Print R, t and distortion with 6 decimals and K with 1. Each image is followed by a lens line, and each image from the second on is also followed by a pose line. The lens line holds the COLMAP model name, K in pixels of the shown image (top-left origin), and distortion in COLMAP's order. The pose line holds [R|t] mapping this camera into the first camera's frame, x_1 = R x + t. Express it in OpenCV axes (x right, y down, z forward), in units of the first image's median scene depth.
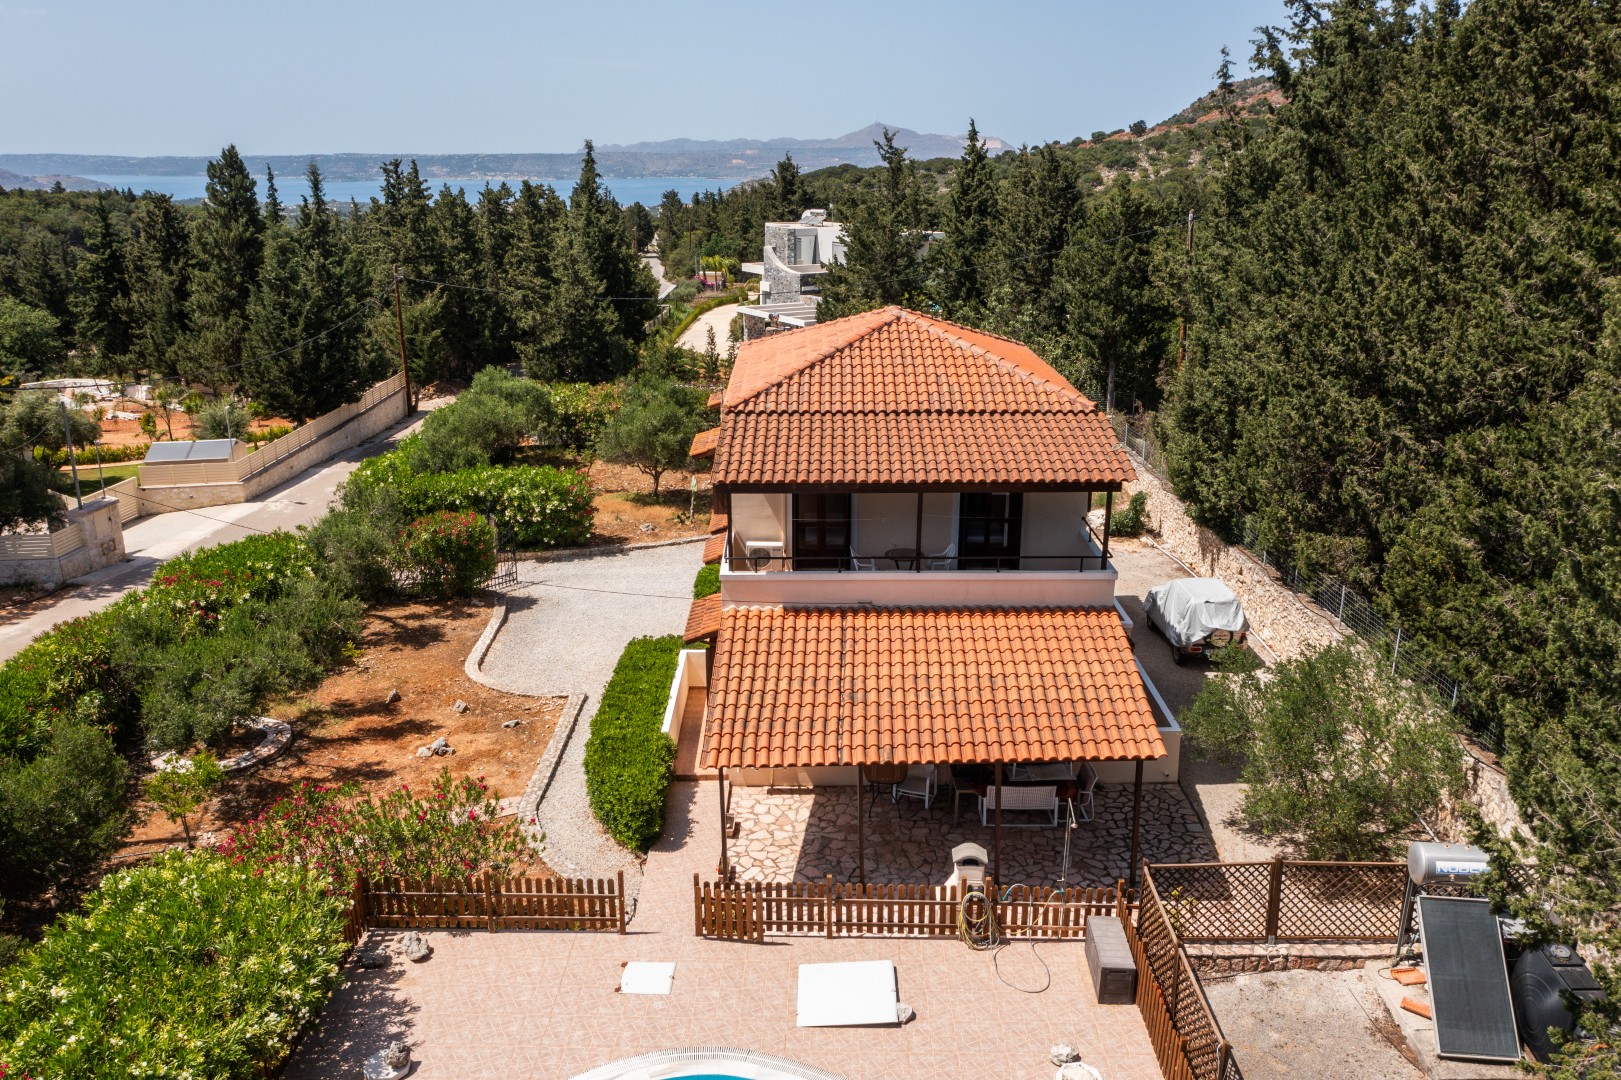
lens RADIAL K [[1250.6, 0, 815.0], [0, 1250.6, 545.2], [0, 0, 1]] dist [-0.028508, 0.003088]
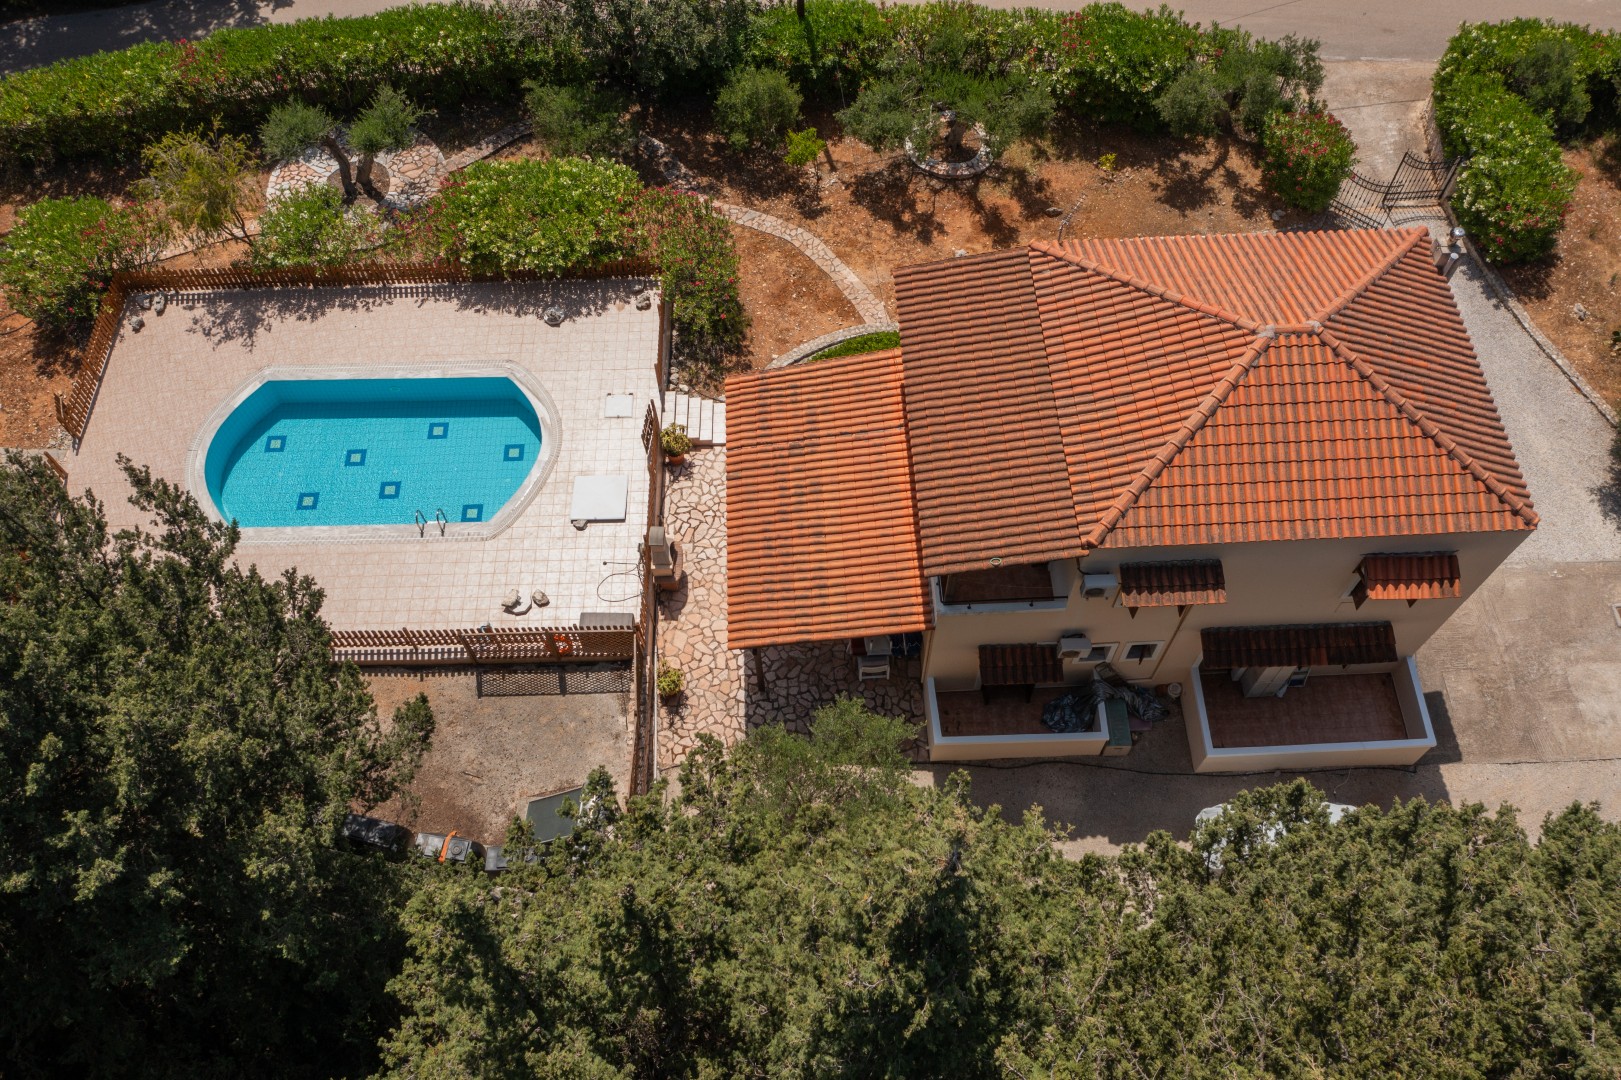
lens RADIAL K [[1250.6, 0, 815.0], [0, 1250.6, 545.2], [0, 0, 1]] dist [-0.028508, 0.003088]
pose [[0.029054, 0.867714, -0.496214, 0.521989], [-0.289852, 0.482408, 0.826601, -0.625897], [0.956630, 0.119812, 0.265524, 0.436244]]
